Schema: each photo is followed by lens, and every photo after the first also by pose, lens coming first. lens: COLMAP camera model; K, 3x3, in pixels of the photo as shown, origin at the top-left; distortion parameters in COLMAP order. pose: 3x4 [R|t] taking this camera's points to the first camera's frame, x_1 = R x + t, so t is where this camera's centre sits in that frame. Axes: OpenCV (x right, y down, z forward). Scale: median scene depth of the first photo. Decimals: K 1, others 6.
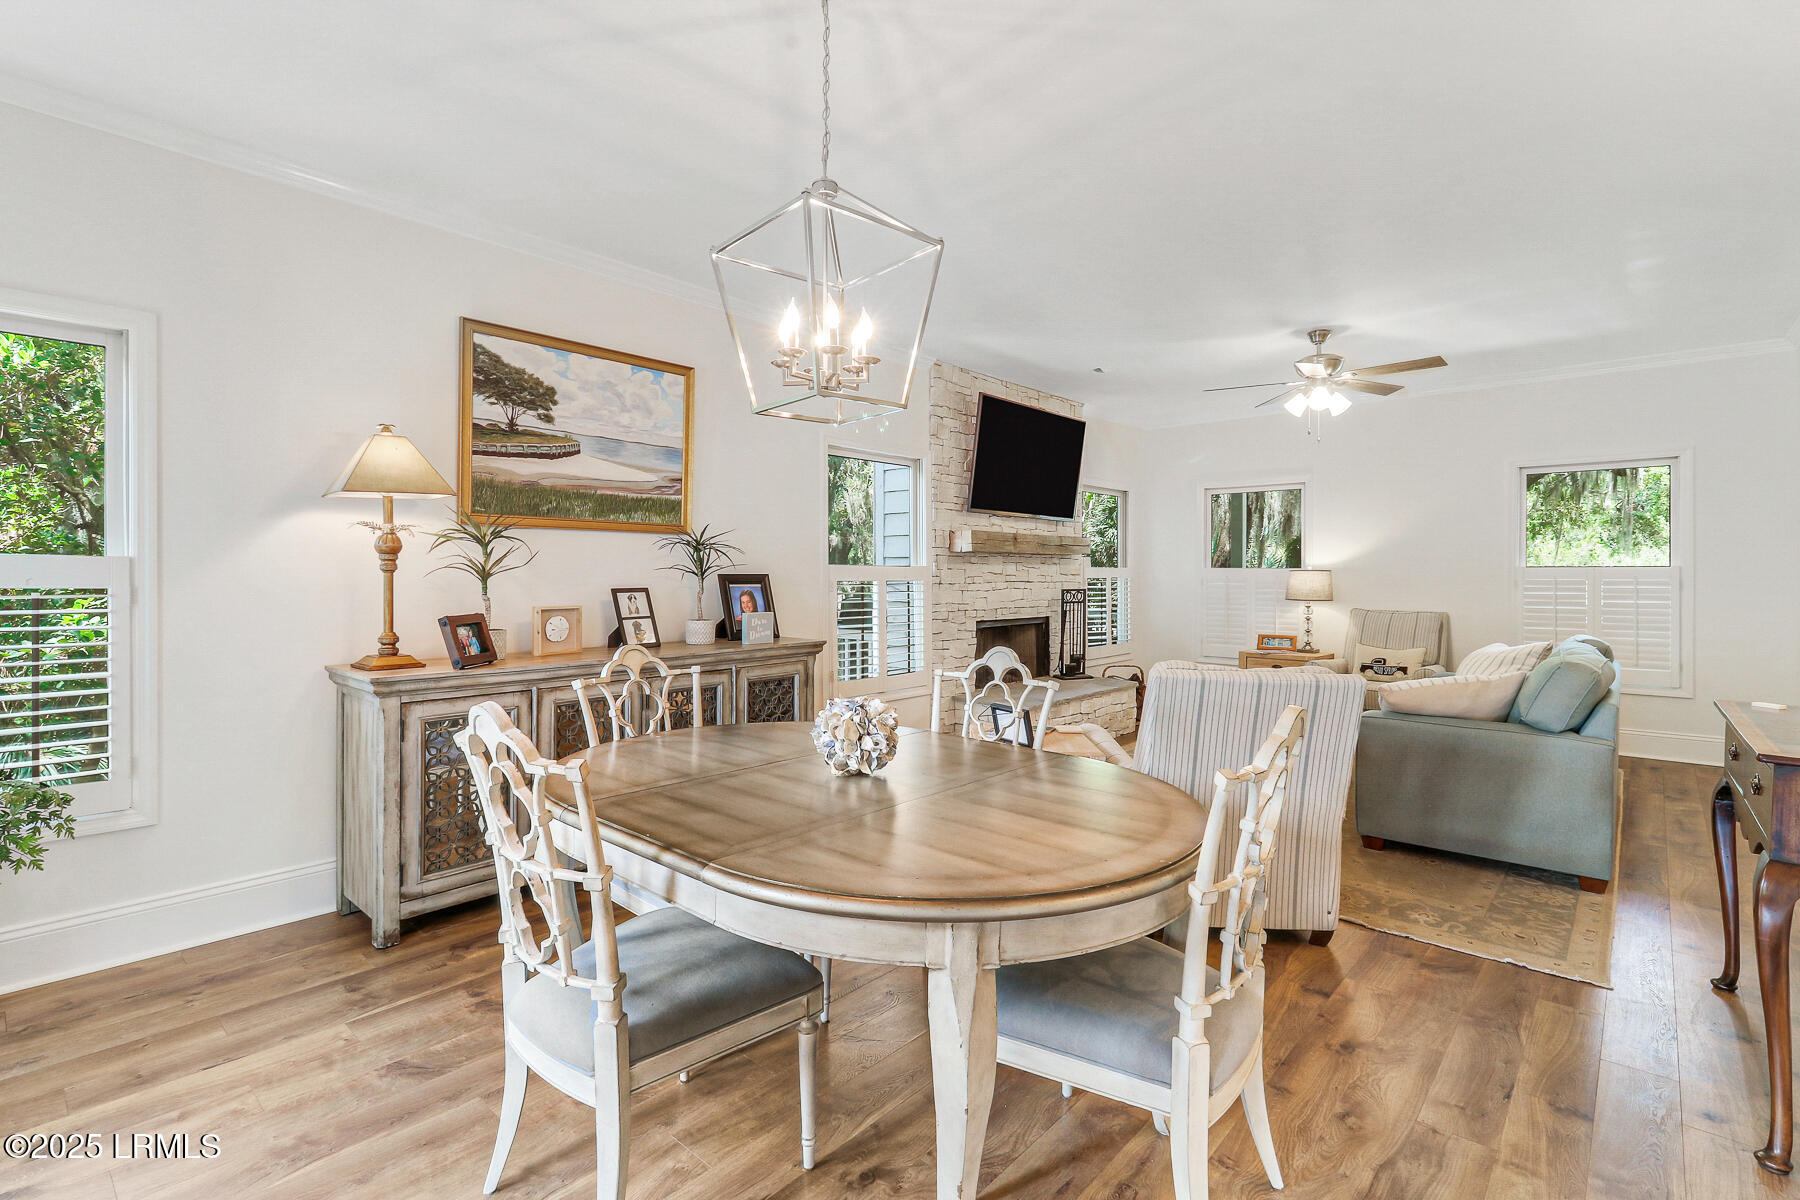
lens RADIAL K [[828.9, 0, 896.7], [0, 828.9, 586.8], [0, 0, 1]] dist [-0.000170, 0.000020]
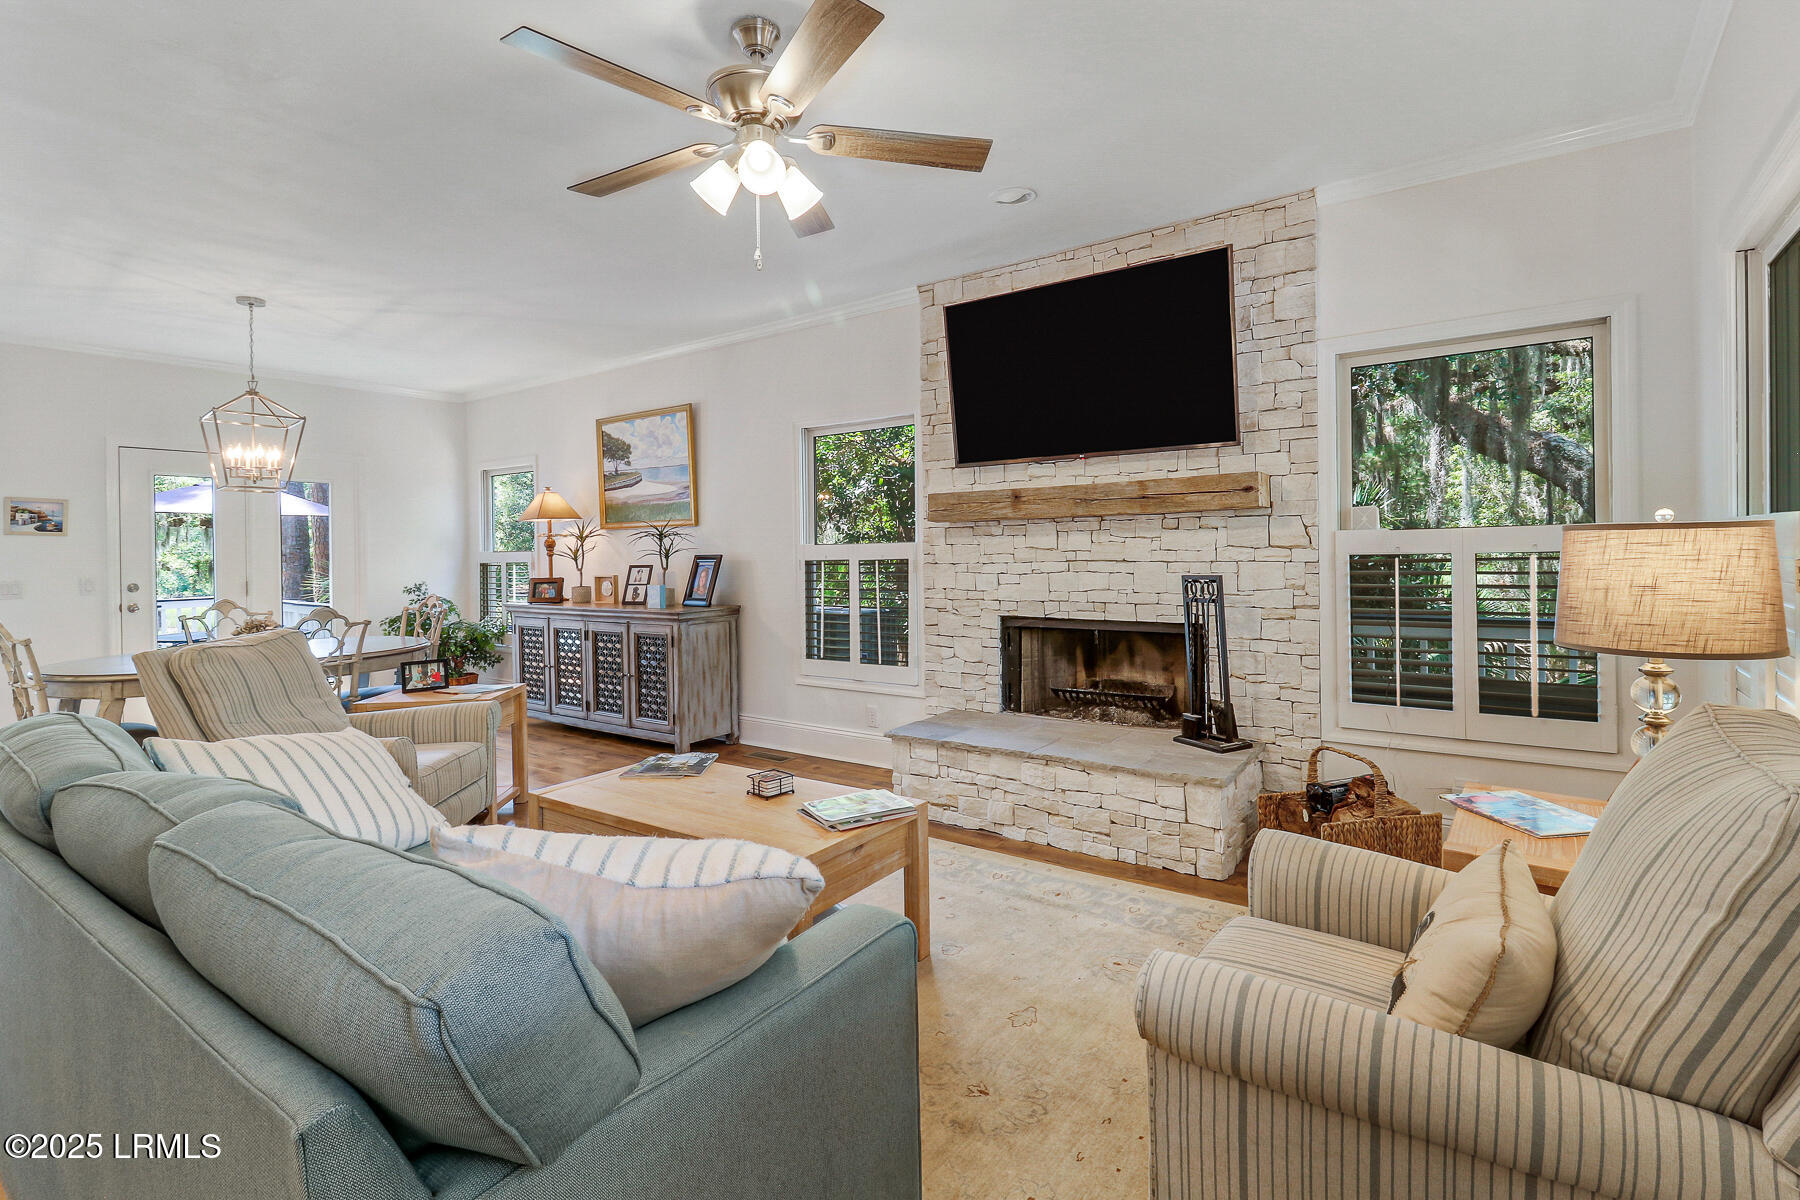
lens RADIAL K [[815.2, 0, 900.3], [0, 815.2, 564.3], [0, 0, 1]] dist [0.000113, -0.000053]
pose [[0.110244, 0.004000, -0.993897, 1.173268], [-0.007137, 0.999969, 0.003233, -0.007280], [0.993879, 0.006737, 0.110269, 1.250721]]
